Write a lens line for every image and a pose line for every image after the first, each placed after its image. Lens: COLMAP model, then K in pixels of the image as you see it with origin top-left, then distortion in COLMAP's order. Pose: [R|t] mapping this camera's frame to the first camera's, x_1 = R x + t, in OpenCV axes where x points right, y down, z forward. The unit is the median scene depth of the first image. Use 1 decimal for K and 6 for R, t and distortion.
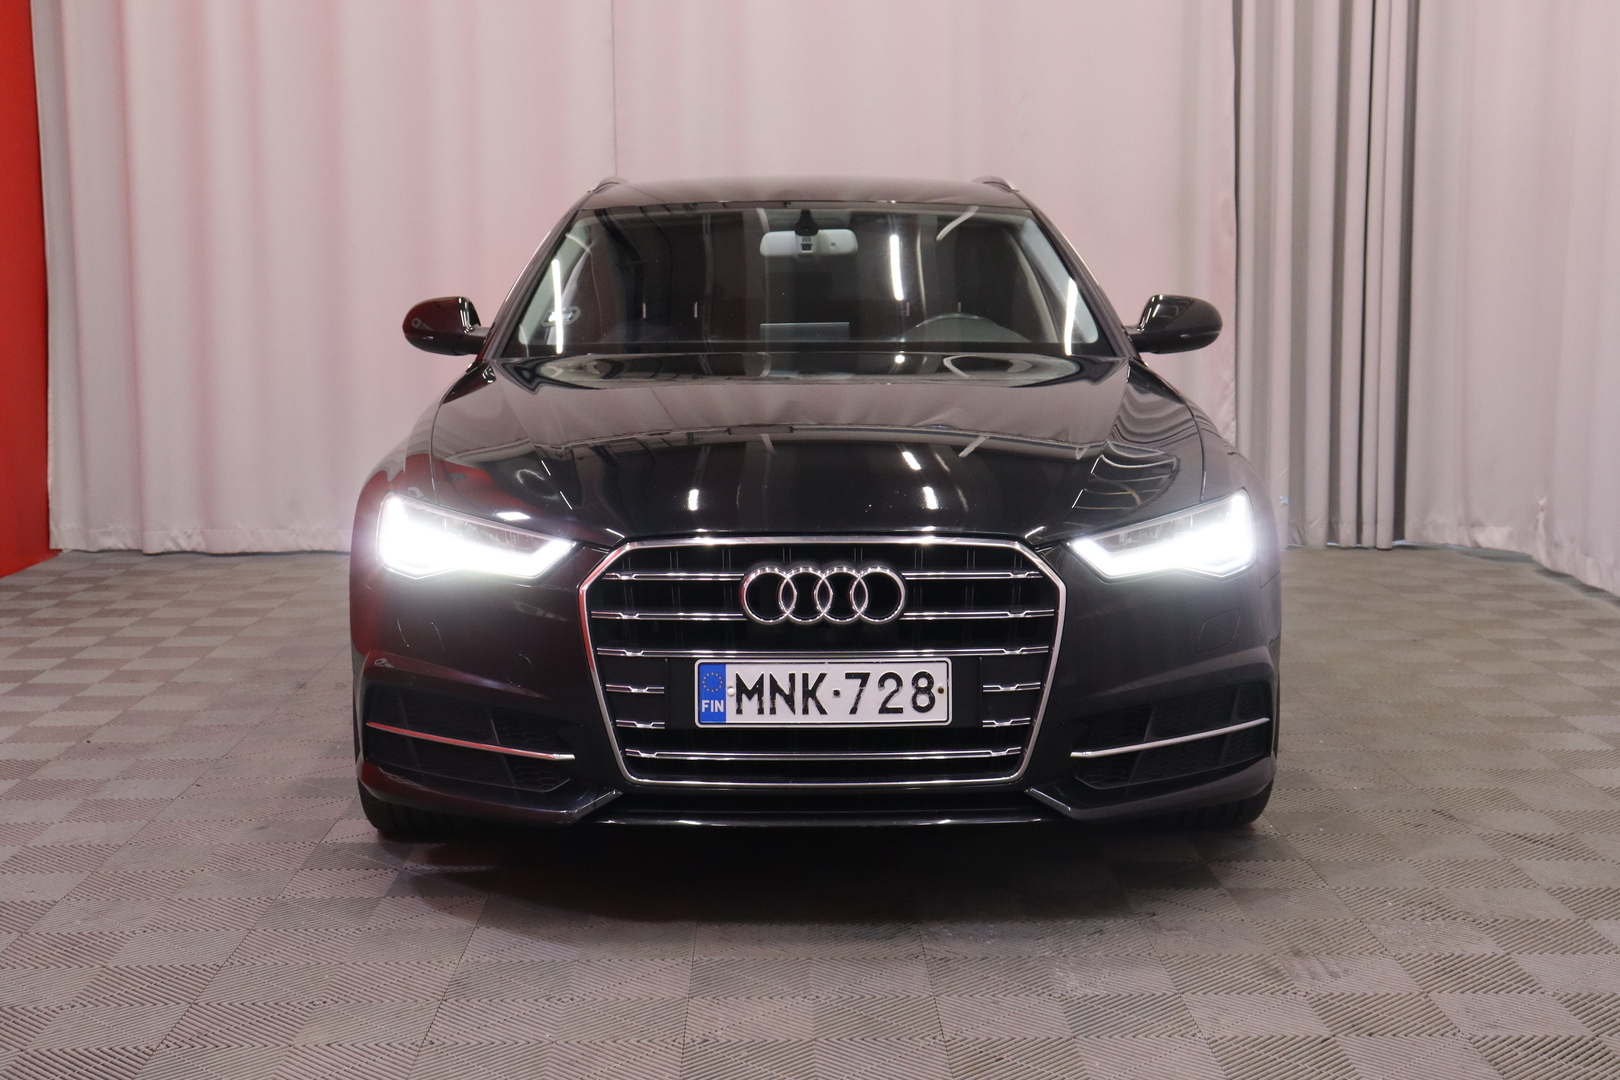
lens RADIAL K [[2268.8, 0, 853.6], [0, 2268.8, 577.4], [0, 0, 1]] dist [-0.013589, 0.000000]
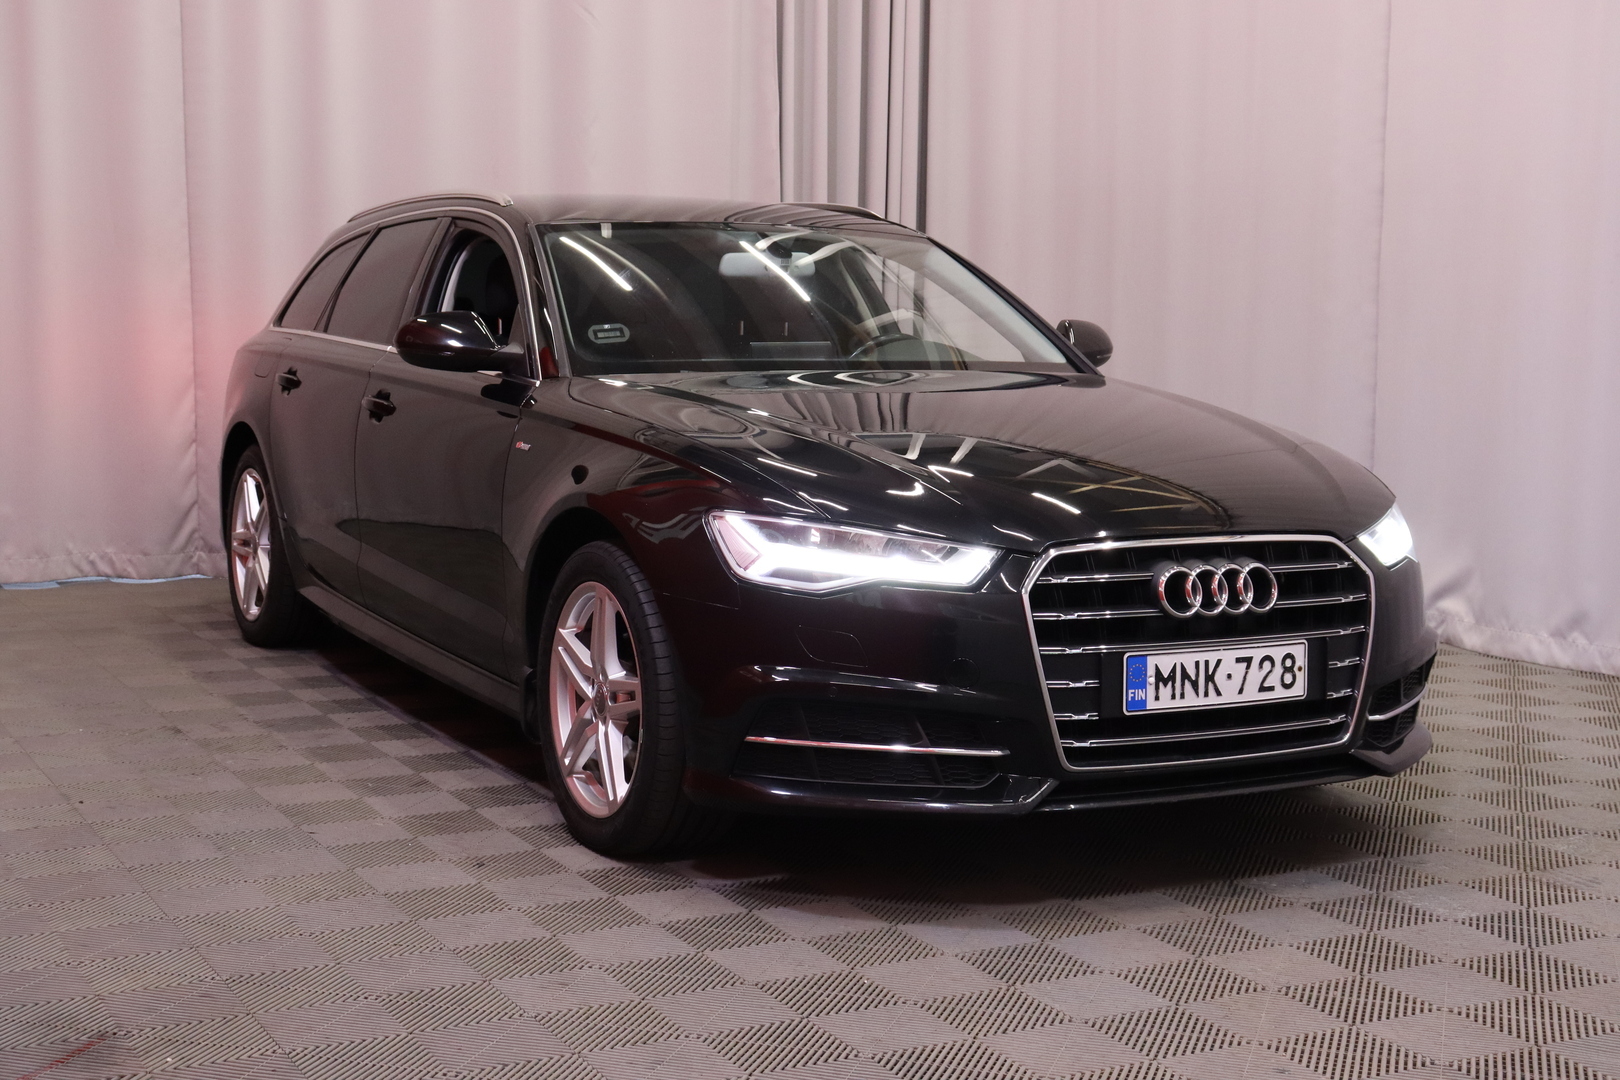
lens RADIAL K [[2268.8, 0, 742.7], [0, 2268.8, 521.5], [0, 0, 1]] dist [-0.013589, 0.000000]
pose [[0.900608, -0.028601, 0.433690, -0.705764], [0.041208, 0.998957, -0.019693, -0.013138], [-0.432674, 0.035607, 0.900847, 0.092983]]
